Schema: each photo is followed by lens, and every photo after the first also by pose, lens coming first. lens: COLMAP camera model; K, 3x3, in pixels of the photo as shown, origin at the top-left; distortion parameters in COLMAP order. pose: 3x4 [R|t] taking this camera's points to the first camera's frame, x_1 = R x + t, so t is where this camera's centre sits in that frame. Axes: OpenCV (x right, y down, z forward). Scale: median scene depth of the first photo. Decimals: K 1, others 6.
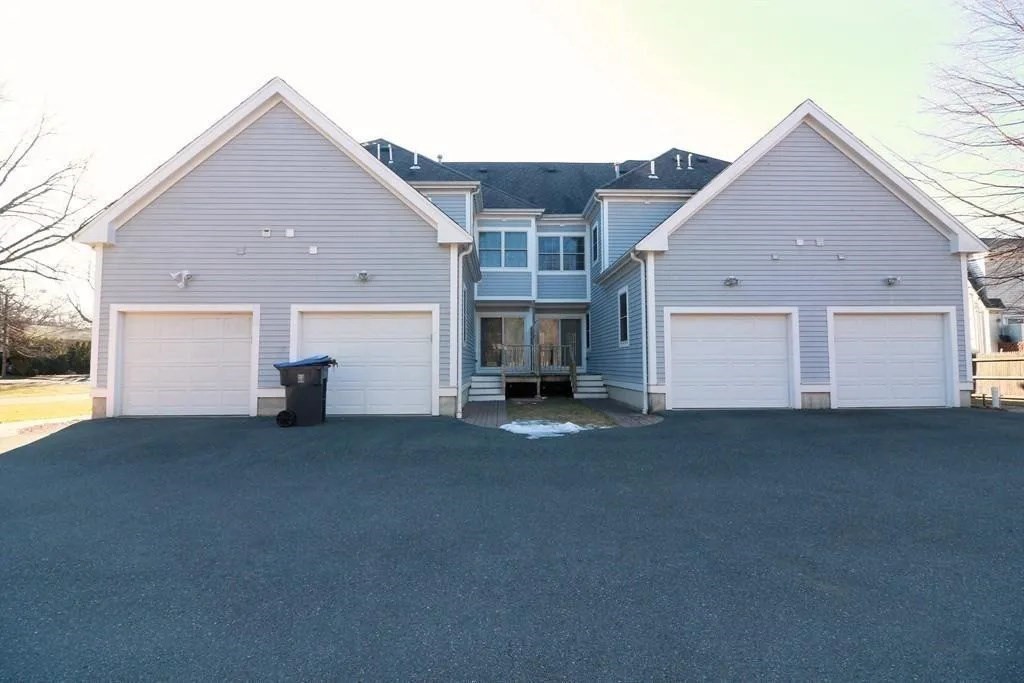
lens RADIAL K [[473.4, 0, 513.7], [0, 473.4, 343.5], [0, 0, 1]] dist [0.002760, -0.014501]
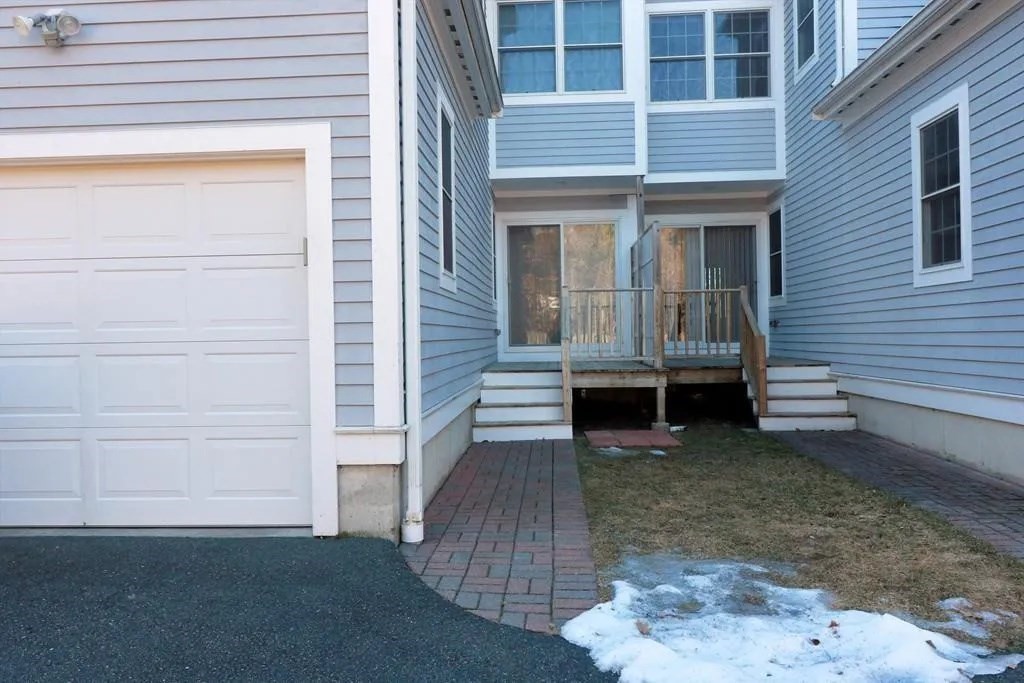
lens RADIAL K [[473.4, 0, 513.7], [0, 473.4, 343.5], [0, 0, 1]] dist [0.002760, -0.014501]
pose [[0.993875, -0.010734, -0.109985, -0.021012], [0.017800, 0.997825, 0.063463, 0.021147], [0.109065, -0.065032, 0.991905, 0.605203]]
